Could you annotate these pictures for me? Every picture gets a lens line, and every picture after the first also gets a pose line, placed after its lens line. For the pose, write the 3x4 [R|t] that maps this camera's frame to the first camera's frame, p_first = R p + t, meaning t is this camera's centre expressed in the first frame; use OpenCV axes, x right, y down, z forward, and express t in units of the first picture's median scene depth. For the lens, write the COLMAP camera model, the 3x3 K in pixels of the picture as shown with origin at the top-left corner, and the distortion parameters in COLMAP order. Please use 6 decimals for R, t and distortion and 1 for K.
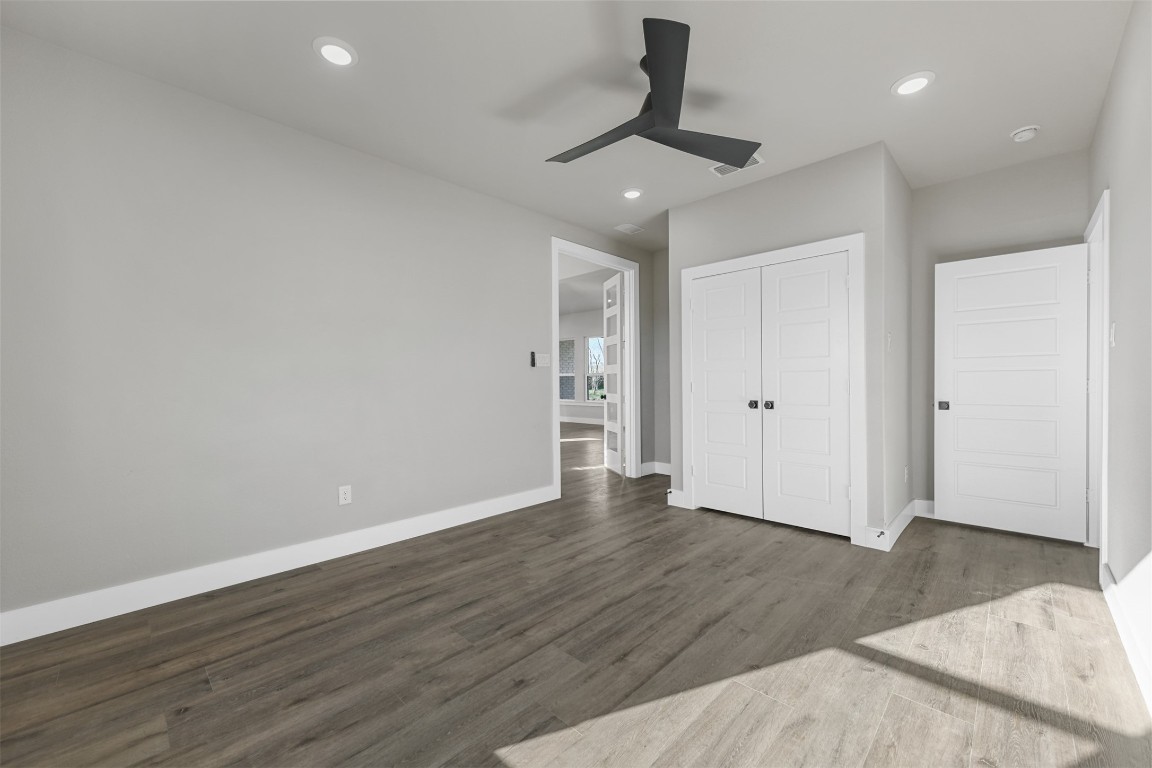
lens RADIAL K [[456.4, 0, 576.0], [0, 456.4, 384.0], [0, 0, 1]] dist [0.002780, 0.000052]
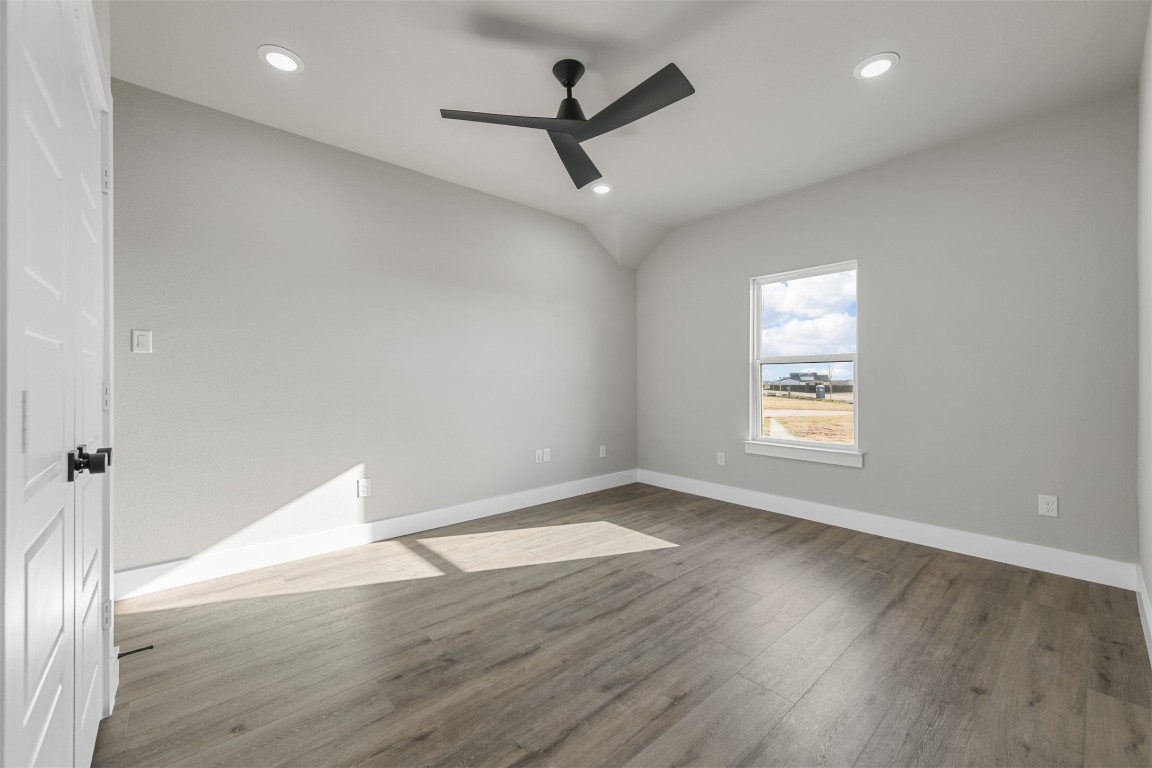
lens RADIAL K [[456.4, 0, 576.0], [0, 456.4, 384.0], [0, 0, 1]] dist [0.002780, 0.000052]
pose [[-0.997027, 0.010386, 0.076347, 0.093023], [0.011108, 0.999897, 0.009034, -0.009105], [-0.076245, 0.009855, -0.997040, 2.154724]]
